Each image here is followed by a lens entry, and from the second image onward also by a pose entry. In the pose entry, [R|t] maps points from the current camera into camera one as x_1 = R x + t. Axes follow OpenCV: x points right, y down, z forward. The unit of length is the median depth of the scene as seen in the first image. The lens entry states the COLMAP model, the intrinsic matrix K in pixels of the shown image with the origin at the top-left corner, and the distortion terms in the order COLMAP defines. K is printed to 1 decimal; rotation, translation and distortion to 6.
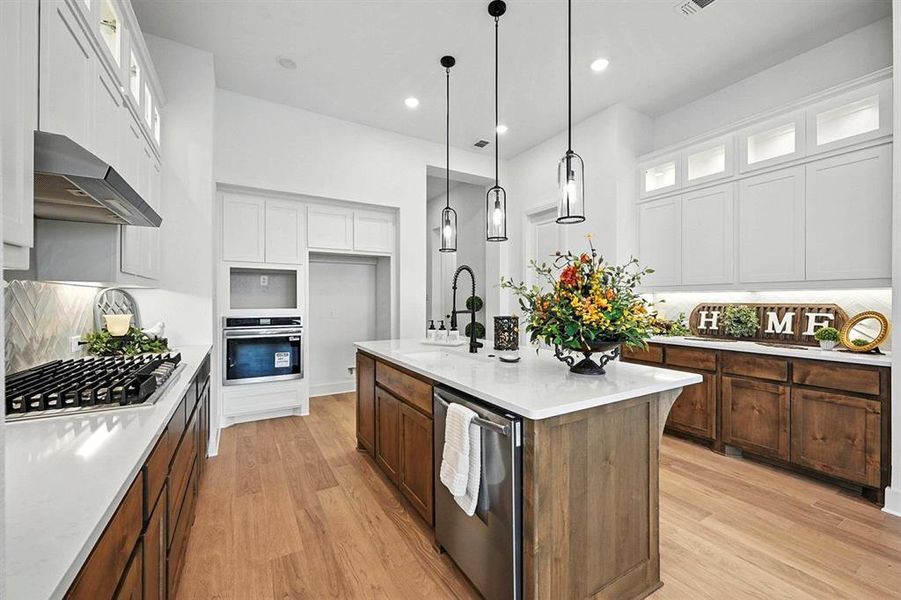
lens RADIAL K [[362.7, 0, 451.6], [0, 362.7, 299.2], [0, 0, 1]] dist [0.003786, -0.000439]
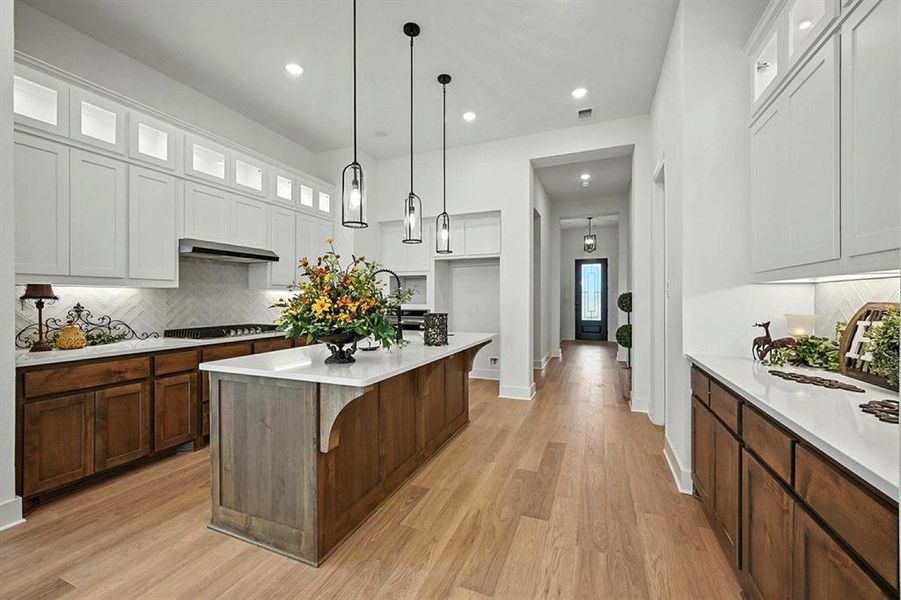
lens RADIAL K [[362.7, 0, 449.8], [0, 362.7, 299.1], [0, 0, 1]] dist [0.003786, -0.000439]
pose [[0.596288, 0.000558, -0.802770, 0.902241], [0.003150, 0.999990, 0.003035, 0.003909], [0.802764, -0.004338, 0.596280, 0.373368]]
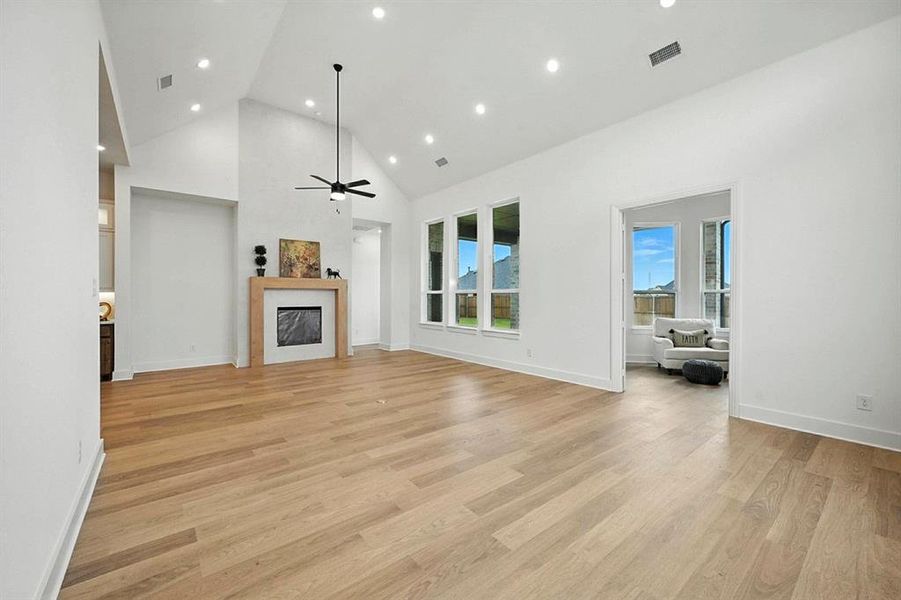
lens RADIAL K [[362.7, 0, 452.5], [0, 362.7, 296.7], [0, 0, 1]] dist [0.003786, -0.000439]
pose [[-0.141696, 0.002584, 0.989907, -1.184396], [-0.002932, 0.999991, -0.003030, -0.000161], [-0.989906, -0.003331, -0.141687, -0.700046]]
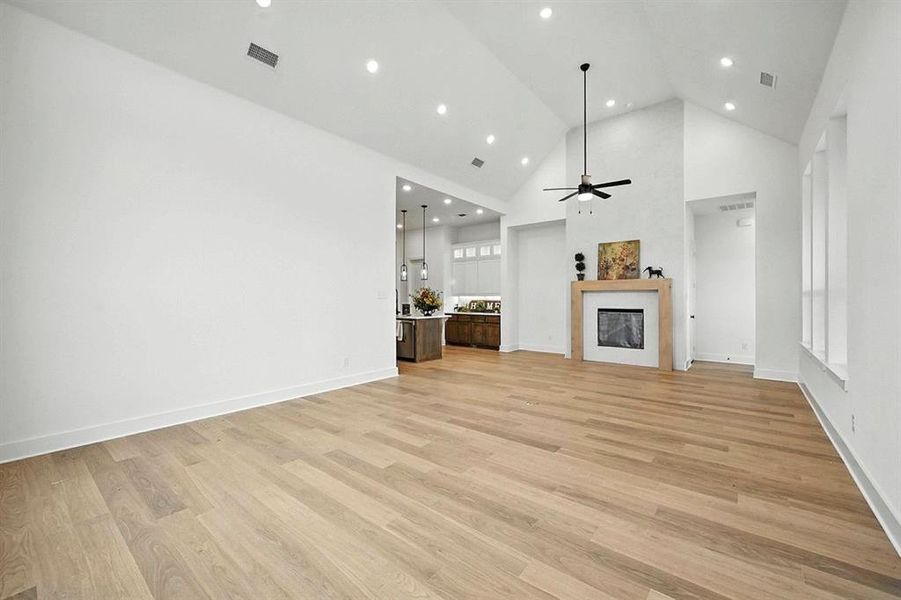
lens RADIAL K [[362.7, 0, 449.9], [0, 362.7, 296.7], [0, 0, 1]] dist [0.003786, -0.000439]
pose [[0.938838, 0.003199, 0.344346, -0.519790], [-0.002612, 0.999994, -0.002170, -0.008915], [-0.344351, 0.001138, 0.938840, -1.889448]]
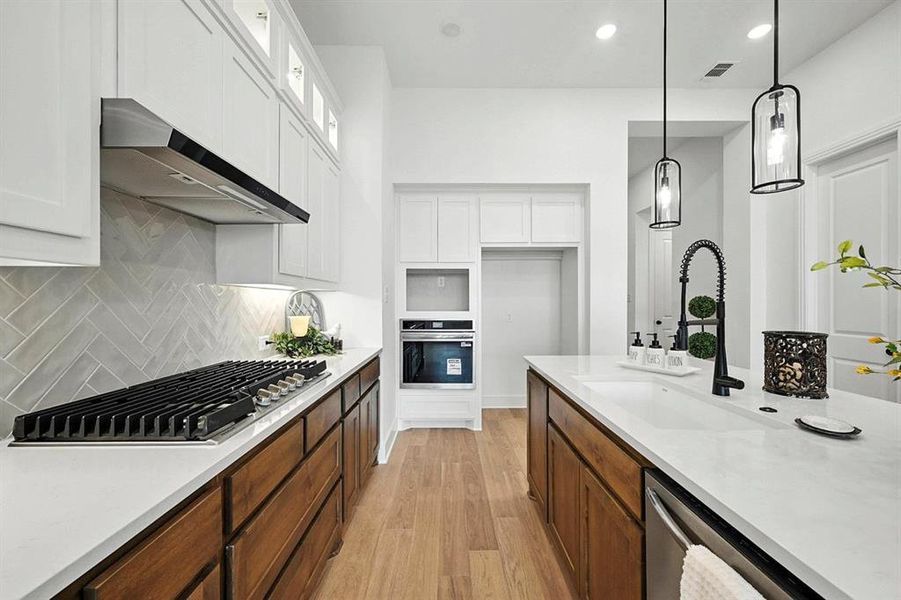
lens RADIAL K [[362.7, 0, 450.2], [0, 362.7, 303.2], [0, 0, 1]] dist [0.003786, -0.000439]
pose [[0.865899, 0.000385, -0.500219, -0.018155], [0.002761, 0.999981, 0.005548, 0.000686], [0.500212, -0.006185, 0.865881, 0.253532]]
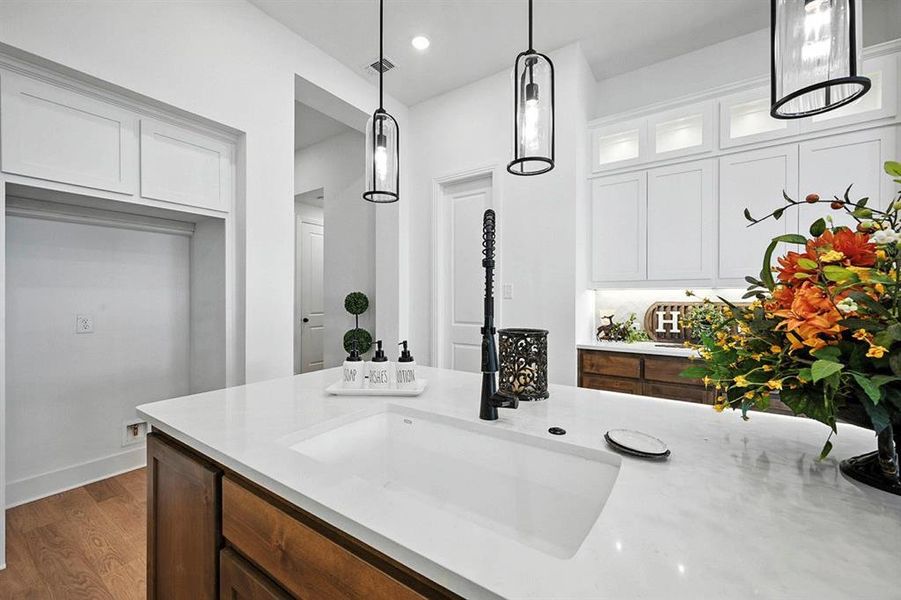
lens RADIAL K [[362.7, 0, 452.0], [0, 362.7, 298.5], [0, 0, 1]] dist [0.003786, -0.000439]
pose [[0.903702, 0.001569, 0.428160, -0.139401], [-0.002819, 0.999993, 0.002285, 0.002629], [-0.428153, -0.003272, 0.903700, 0.525497]]
